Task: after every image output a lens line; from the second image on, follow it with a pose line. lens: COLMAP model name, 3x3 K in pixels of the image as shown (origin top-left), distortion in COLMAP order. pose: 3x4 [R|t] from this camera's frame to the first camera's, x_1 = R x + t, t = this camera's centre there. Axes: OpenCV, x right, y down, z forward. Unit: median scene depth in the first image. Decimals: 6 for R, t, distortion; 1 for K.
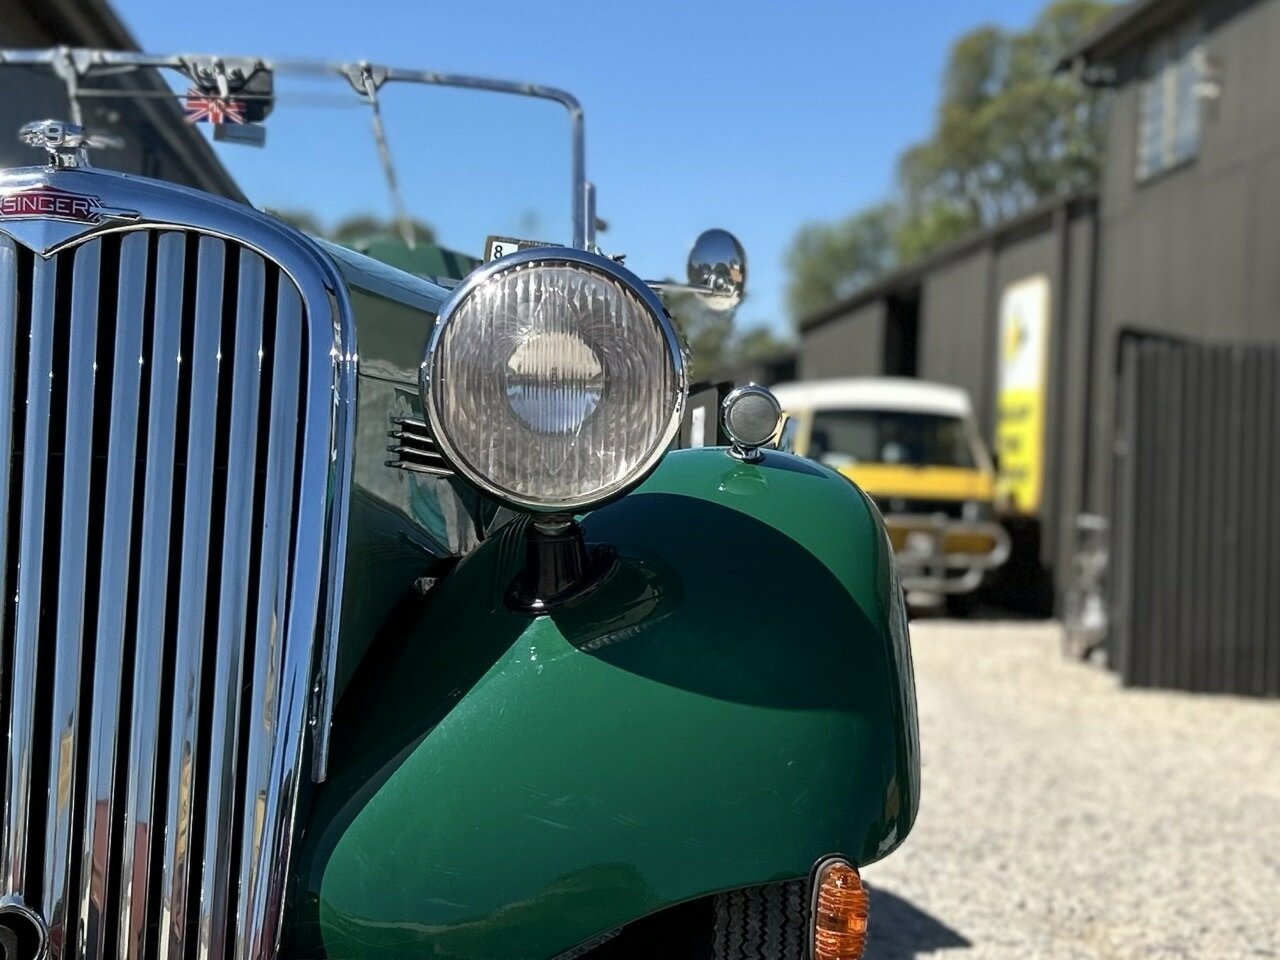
lens RADIAL K [[1911.8, 0, 700.6], [0, 1911.8, 540.5], [0, 0, 1]] dist [0.154312, -0.514585]
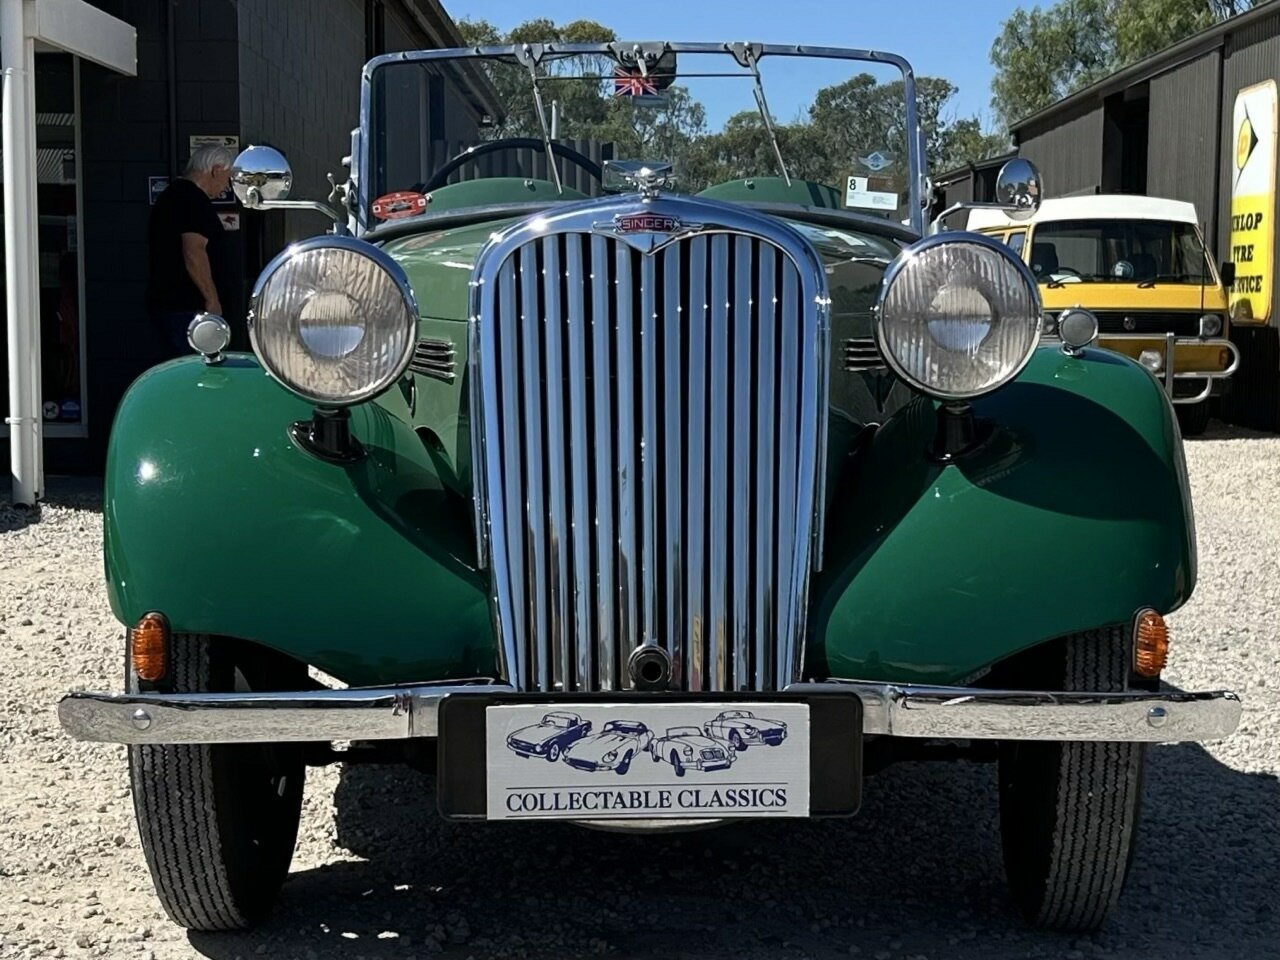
lens RADIAL K [[2640.7, 0, 641.9], [0, 2640.7, 552.2], [0, 0, 1]] dist [0.169150, -0.157859]
pose [[0.997804, -0.028550, -0.059774, -0.148059], [0.033726, 0.995598, 0.087454, -0.062896], [0.057014, -0.089278, 0.994374, -0.843045]]
